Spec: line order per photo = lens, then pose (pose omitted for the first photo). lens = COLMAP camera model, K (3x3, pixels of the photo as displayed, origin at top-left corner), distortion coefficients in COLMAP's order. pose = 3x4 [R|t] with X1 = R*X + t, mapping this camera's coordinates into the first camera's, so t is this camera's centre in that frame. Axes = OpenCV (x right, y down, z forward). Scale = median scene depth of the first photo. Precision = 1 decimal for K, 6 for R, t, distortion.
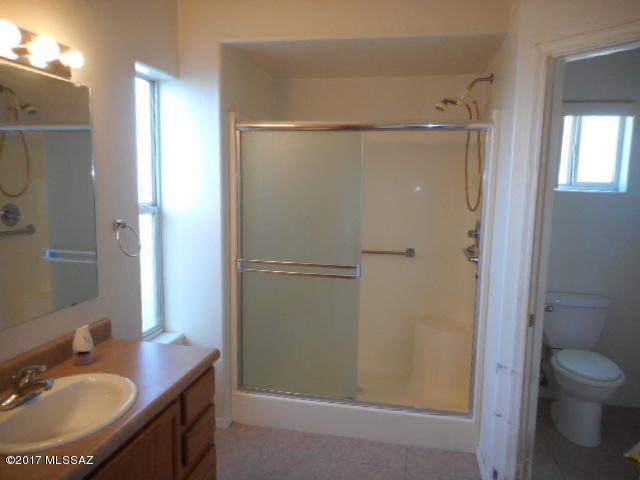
lens RADIAL K [[470.5, 0, 320.8], [0, 470.5, 241.0], [0, 0, 1]] dist [-0.002919, 0.015527]
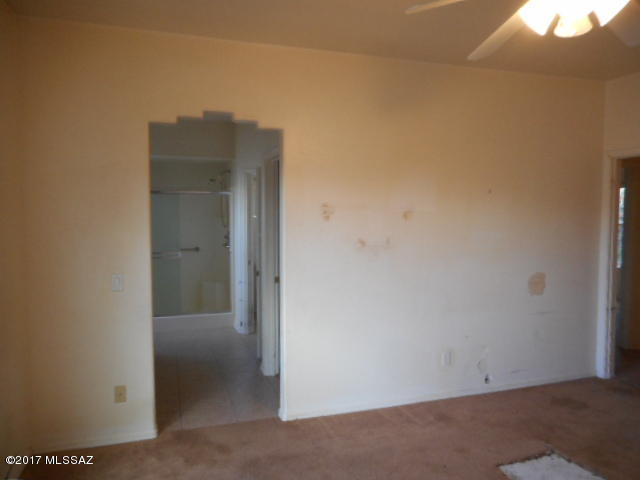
lens RADIAL K [[470.5, 0, 320.1], [0, 470.5, 239.9], [0, 0, 1]] dist [-0.002919, 0.015527]
pose [[0.861683, -0.042533, 0.505662, -0.463008], [0.080023, 0.995402, -0.052637, 0.163529], [-0.501098, 0.085821, 0.861124, -1.260282]]
